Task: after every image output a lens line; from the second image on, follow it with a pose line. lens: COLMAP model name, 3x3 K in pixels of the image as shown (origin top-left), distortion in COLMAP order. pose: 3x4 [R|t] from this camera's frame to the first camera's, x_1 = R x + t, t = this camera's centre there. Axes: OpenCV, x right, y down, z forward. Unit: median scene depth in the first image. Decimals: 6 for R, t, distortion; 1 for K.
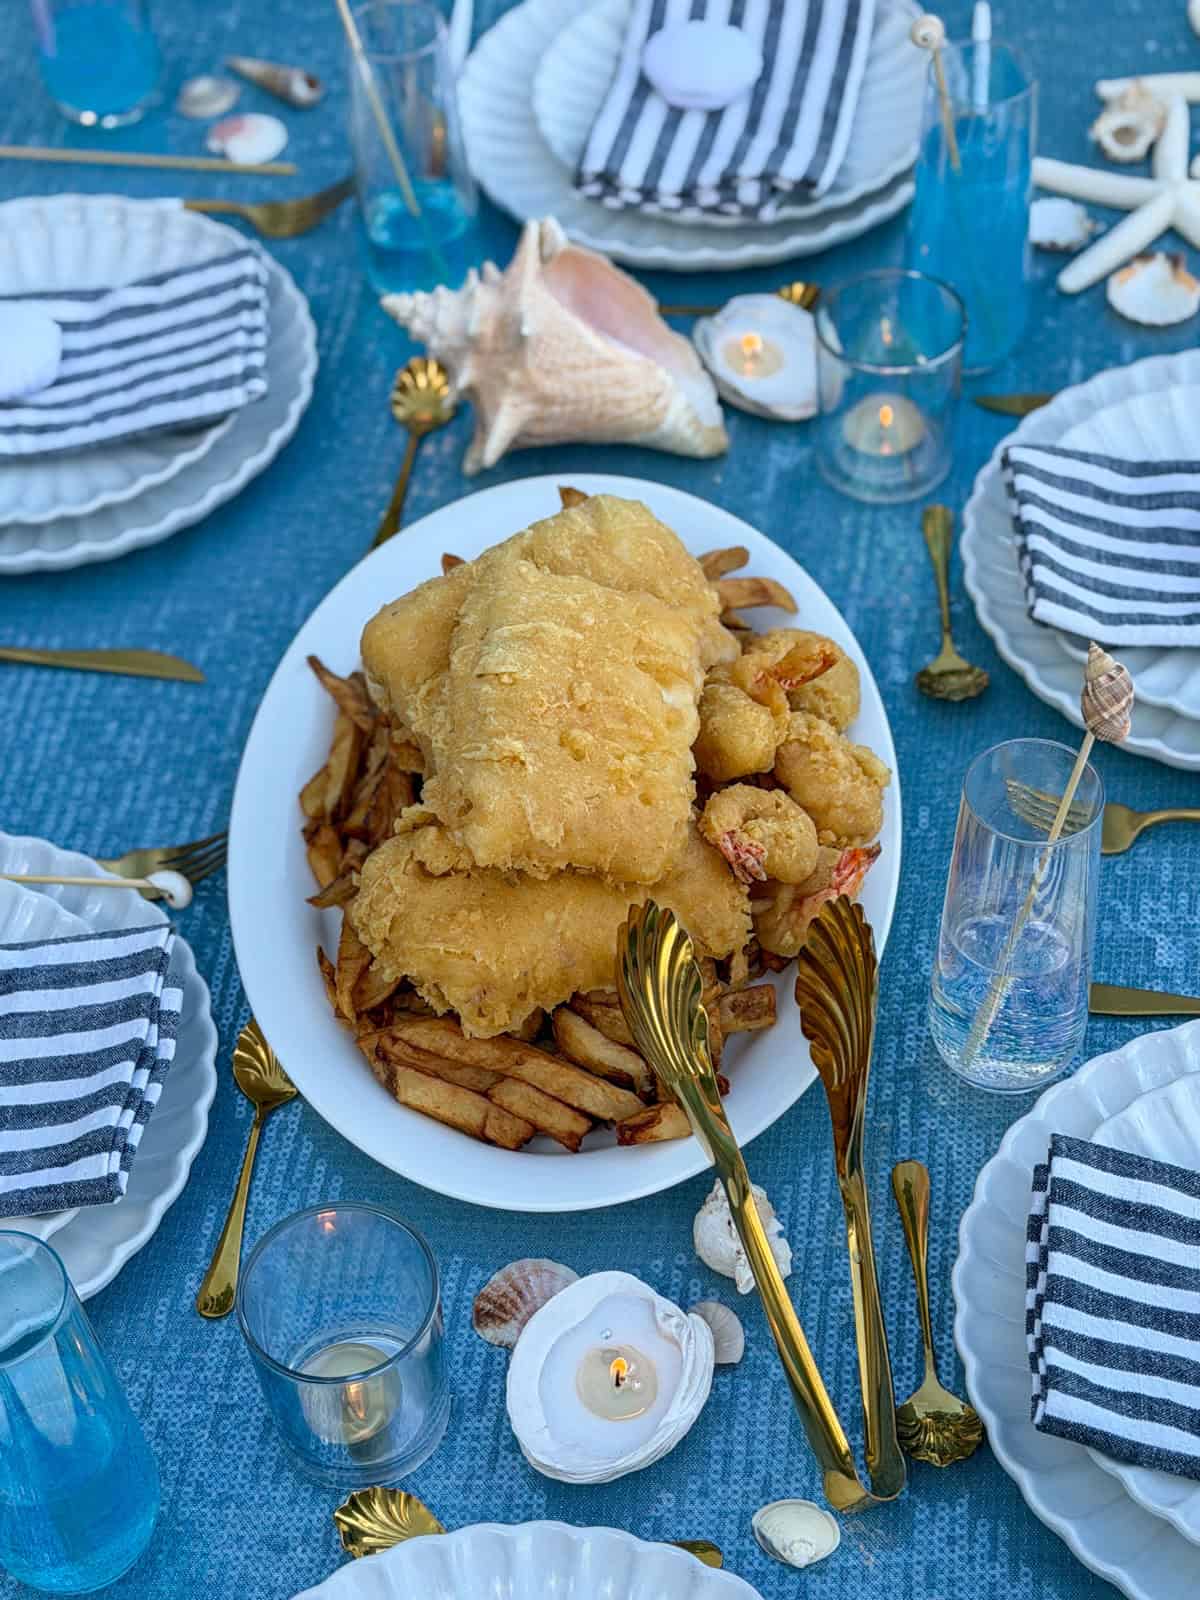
lens RADIAL K [[2841.5, 0, 600.0], [0, 2841.5, 800.0], [0, 0, 1]] dist [0.094447, 0.327808]
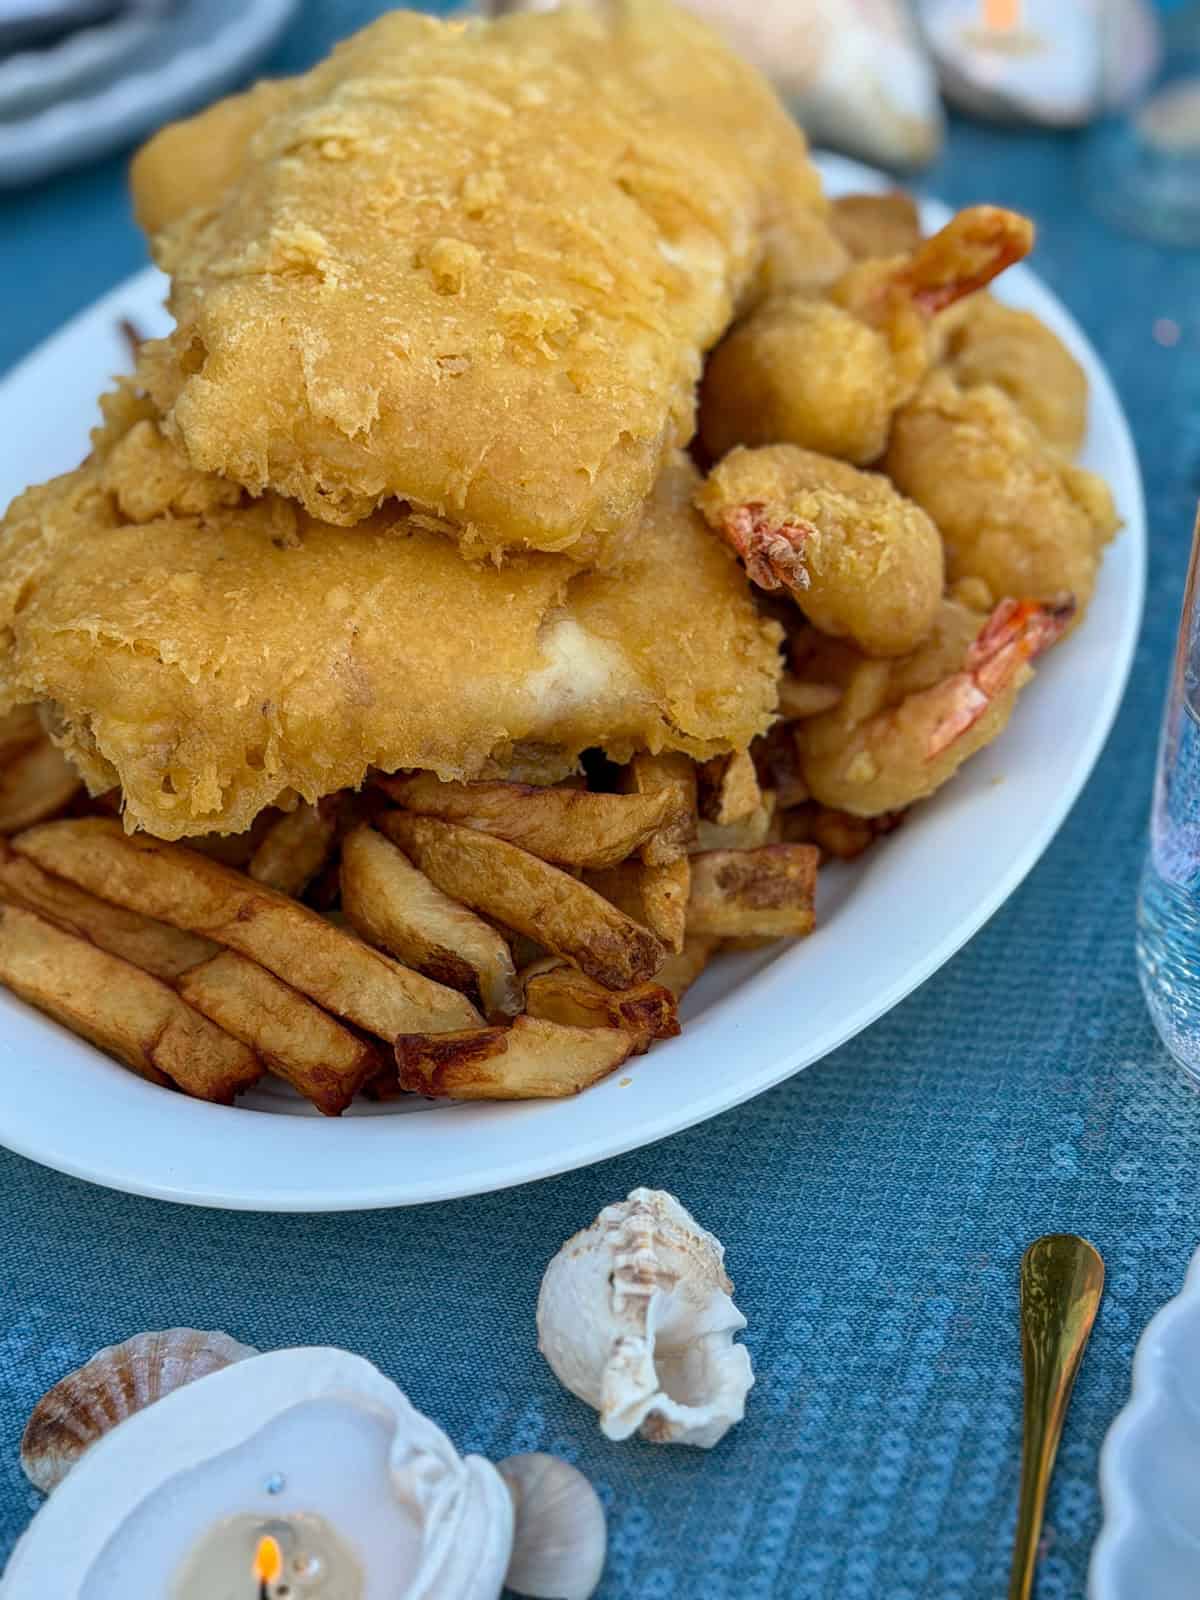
lens RADIAL K [[2841.5, 0, 600.0], [0, 2841.5, 800.0], [0, 0, 1]] dist [0.094447, 0.327808]
pose [[0.984118, 0.101137, -0.145890, 0.096217], [-0.126254, 0.976491, -0.174715, 0.148359], [0.124790, 0.190359, 0.973751, 0.543755]]
